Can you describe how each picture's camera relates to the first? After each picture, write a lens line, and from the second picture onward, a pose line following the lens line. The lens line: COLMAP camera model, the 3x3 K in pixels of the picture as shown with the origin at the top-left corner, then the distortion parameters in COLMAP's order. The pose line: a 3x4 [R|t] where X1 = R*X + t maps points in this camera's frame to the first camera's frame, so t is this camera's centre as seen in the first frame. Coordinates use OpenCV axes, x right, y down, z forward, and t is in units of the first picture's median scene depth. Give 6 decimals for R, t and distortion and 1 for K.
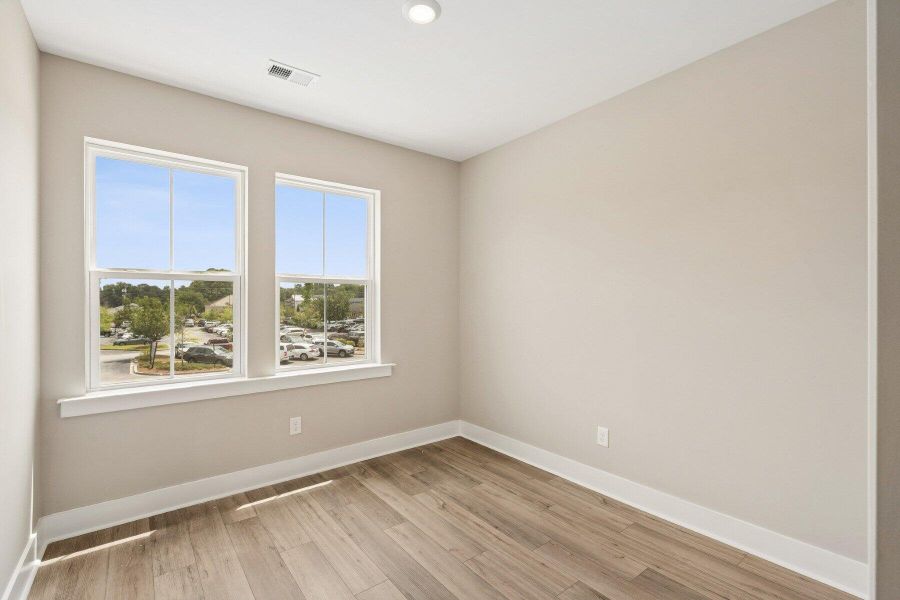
lens RADIAL K [[404.5, 0, 449.9], [0, 404.5, 304.8], [0, 0, 1]] dist [0.012868, -0.000107]
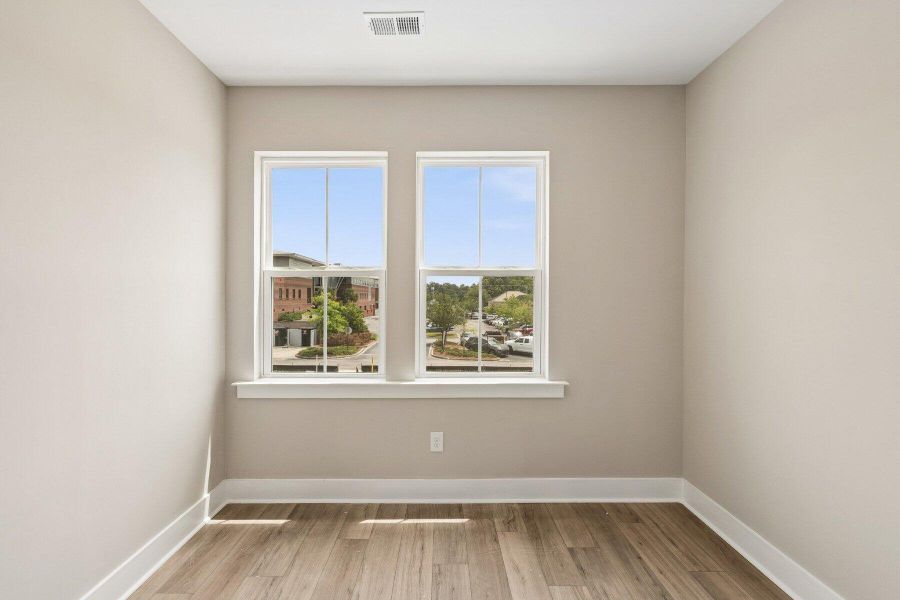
lens RADIAL K [[414.4, 0, 439.1], [0, 414.4, 300.9], [0, 0, 1]] dist [0.000649, 0.000130]
pose [[0.793609, 0.006030, -0.608398, 0.162694], [-0.005775, 0.999980, 0.002378, -0.003571], [0.608400, 0.001626, 0.793629, 0.311439]]
